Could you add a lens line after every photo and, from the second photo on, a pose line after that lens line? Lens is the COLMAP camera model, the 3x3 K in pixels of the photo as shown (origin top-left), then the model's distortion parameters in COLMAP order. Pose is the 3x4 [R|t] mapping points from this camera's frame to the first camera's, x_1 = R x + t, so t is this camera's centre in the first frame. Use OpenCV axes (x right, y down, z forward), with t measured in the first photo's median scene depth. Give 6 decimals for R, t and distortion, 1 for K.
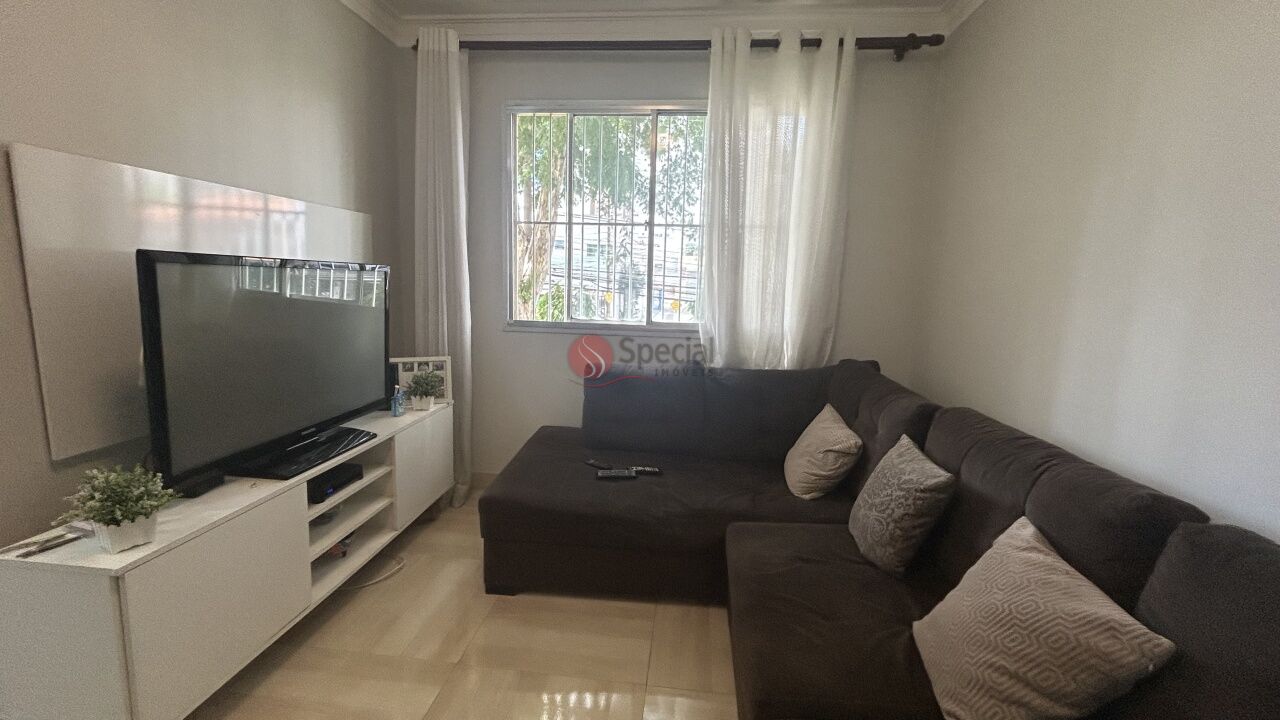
lens RADIAL K [[521.1, 0, 642.8], [0, 521.1, 358.8], [0, 0, 1]] dist [-0.001795, 0.002237]
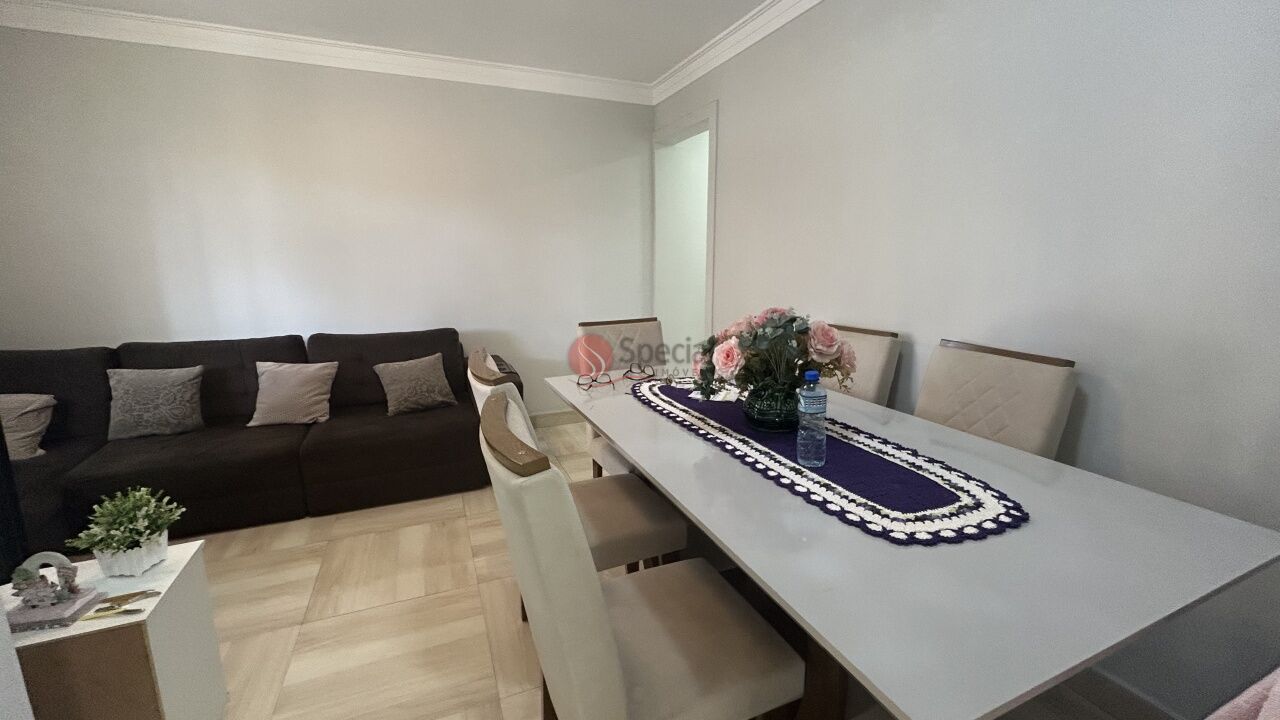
lens RADIAL K [[521.1, 0, 641.8], [0, 521.1, 361.1], [0, 0, 1]] dist [-0.001795, 0.002237]
pose [[-0.490933, -0.192725, 0.849613, -1.184299], [0.110500, 0.953573, 0.280157, -0.097870], [-0.864161, 0.231421, -0.446844, 0.283454]]
